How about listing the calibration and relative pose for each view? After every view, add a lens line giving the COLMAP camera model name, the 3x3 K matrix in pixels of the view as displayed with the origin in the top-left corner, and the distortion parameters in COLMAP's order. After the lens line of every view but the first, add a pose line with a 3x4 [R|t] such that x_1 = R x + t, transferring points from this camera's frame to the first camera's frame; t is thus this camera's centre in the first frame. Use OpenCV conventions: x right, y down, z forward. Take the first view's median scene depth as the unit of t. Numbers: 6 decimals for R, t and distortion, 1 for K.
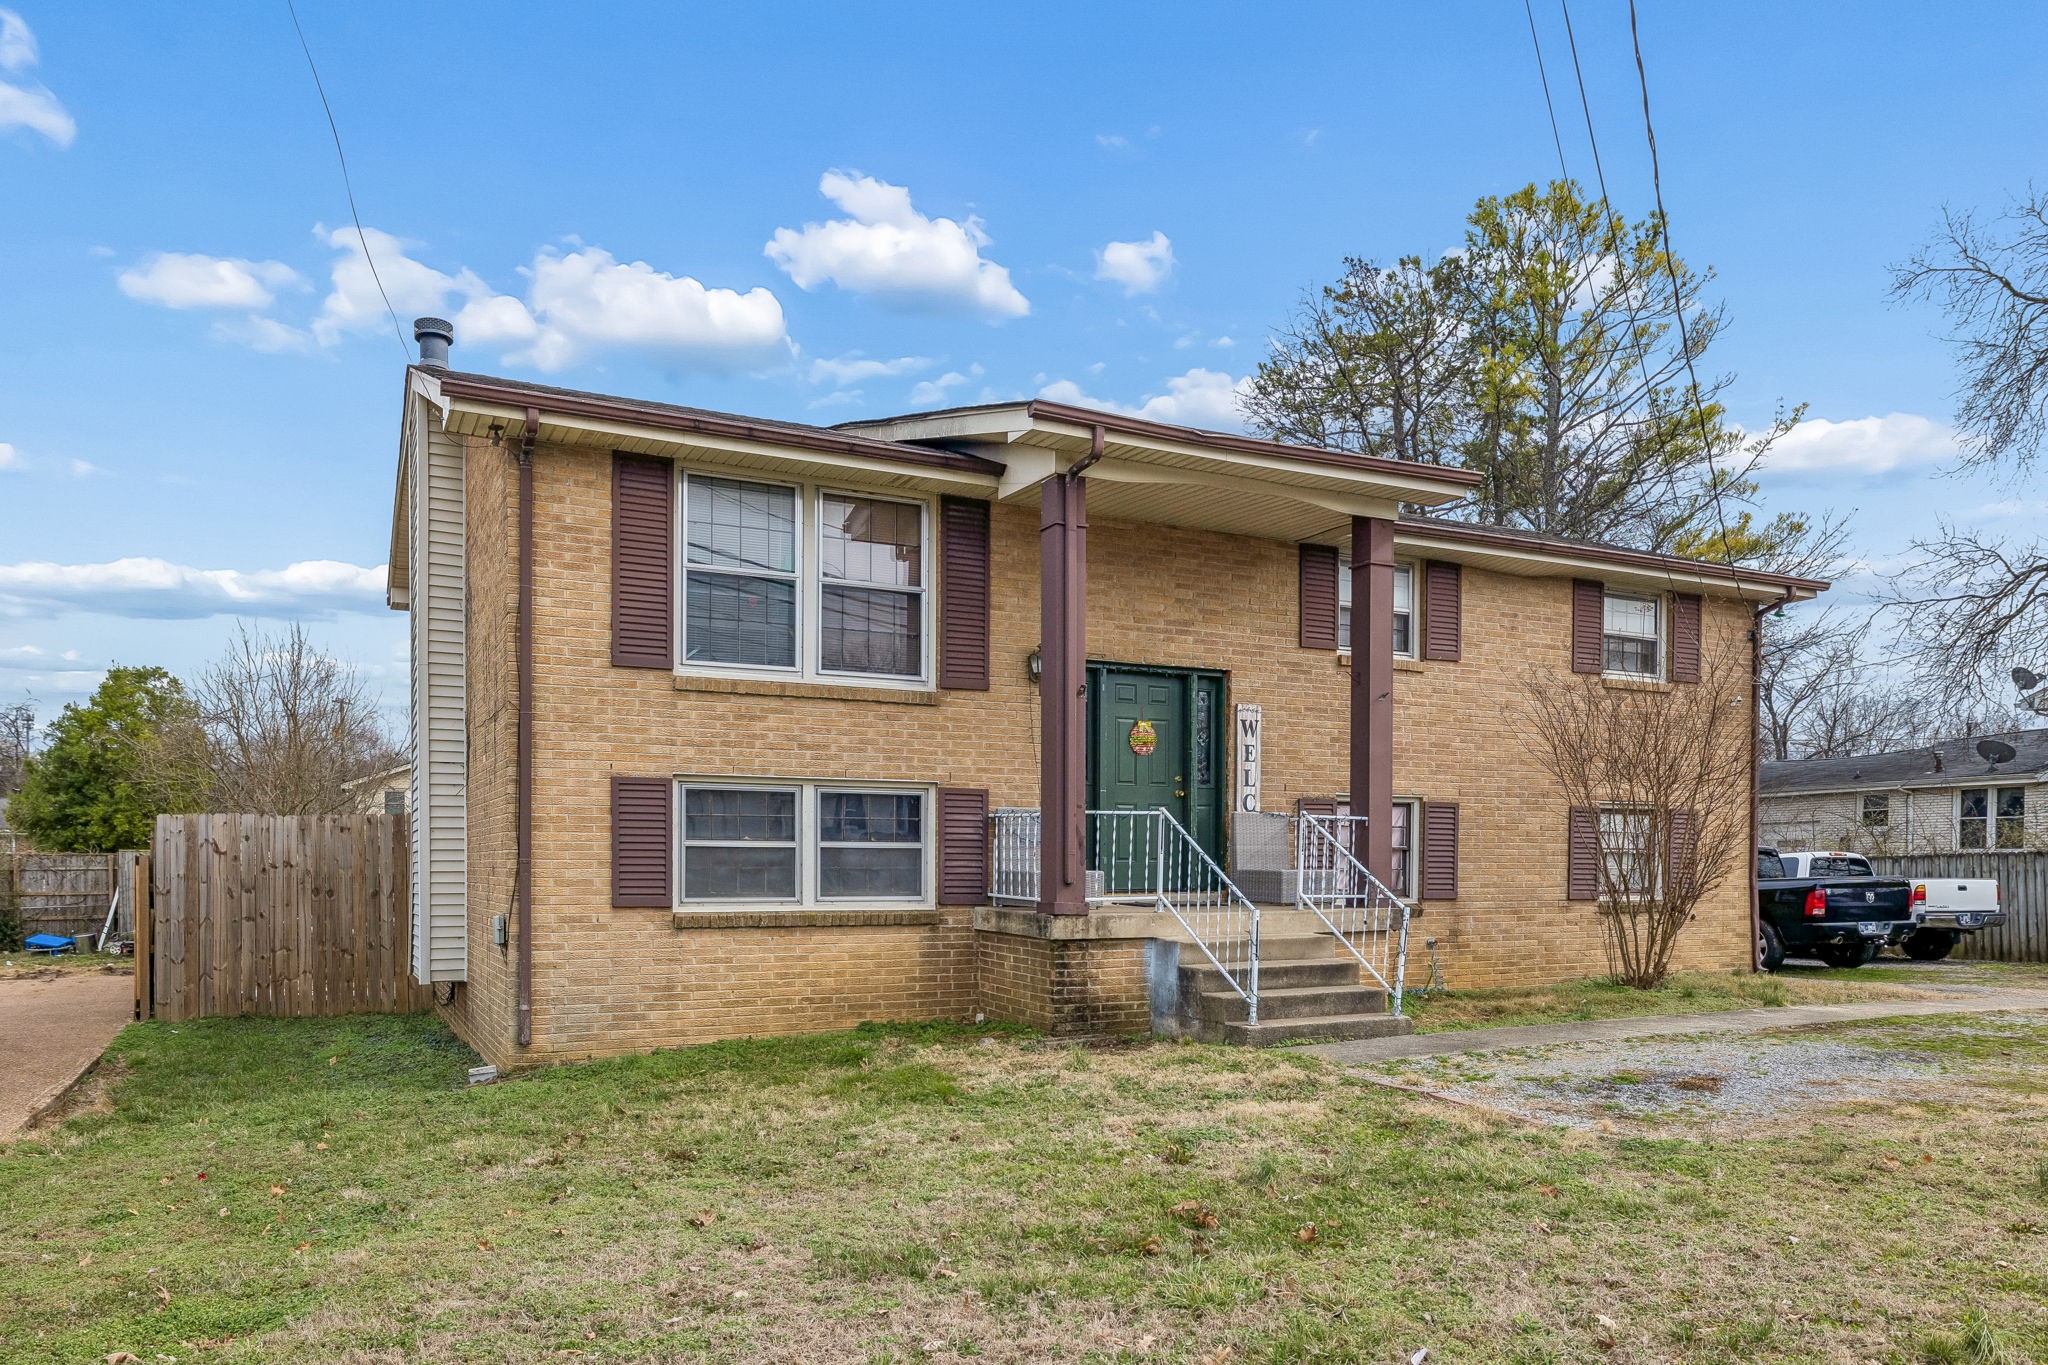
lens RADIAL K [[1039.3, 0, 1023.9], [0, 1039.3, 734.1], [0, 0, 1]] dist [-0.003064, -0.000091]
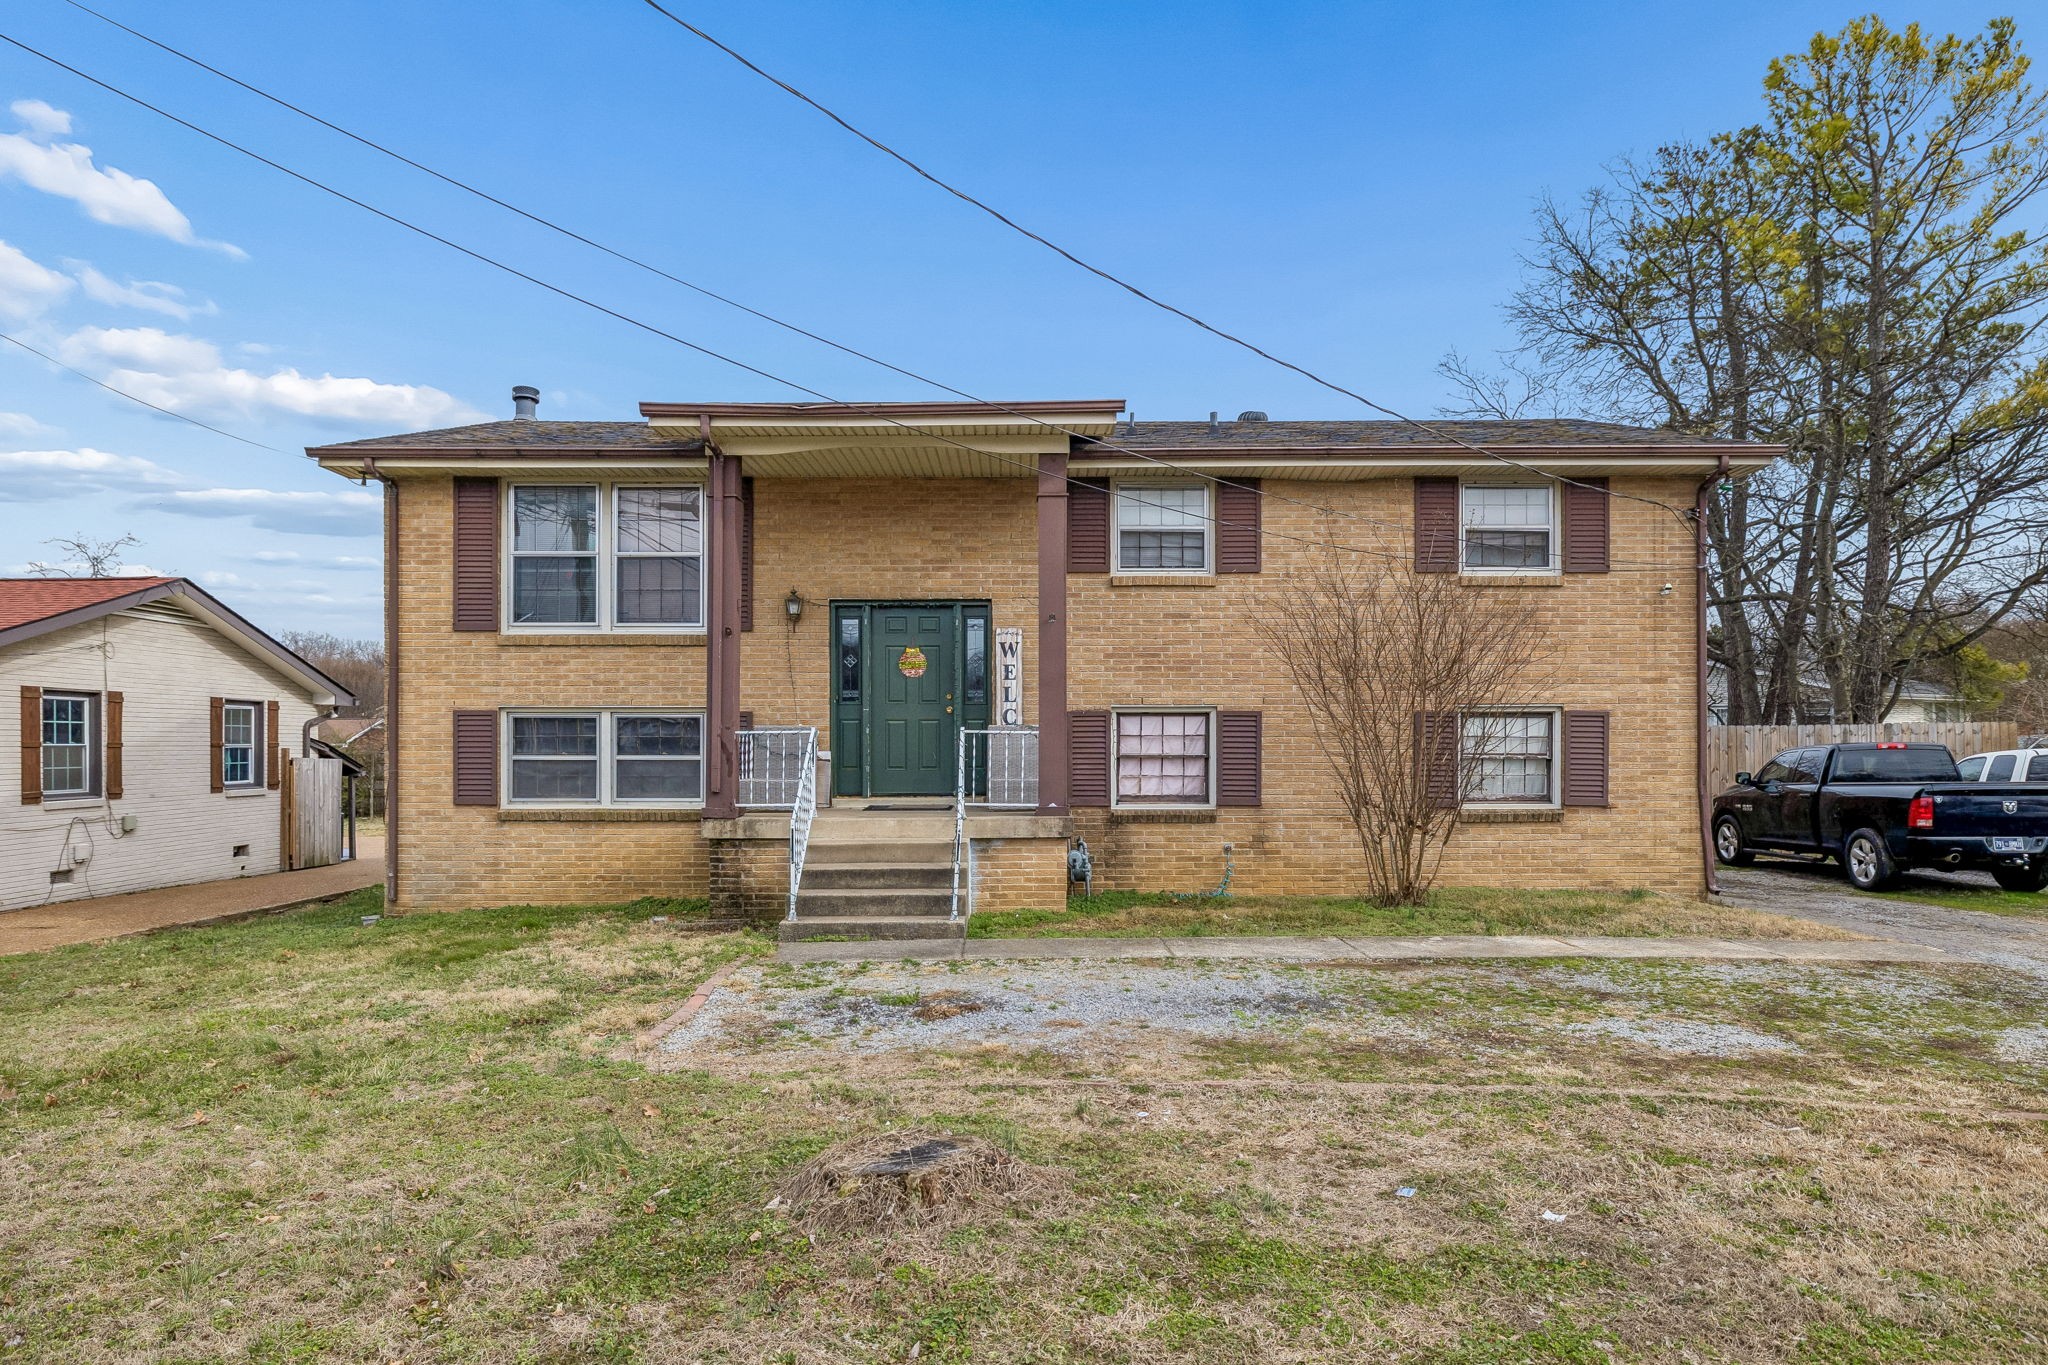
lens RADIAL K [[871.4, 0, 1033.8], [0, 871.4, 632.7], [0, 0, 1]] dist [-0.000961, 0.000107]
pose [[0.937222, -0.049254, -0.345239, 0.692030], [0.044631, 0.998776, -0.021333, -0.003234], [0.345867, 0.004585, 0.938272, 0.161693]]
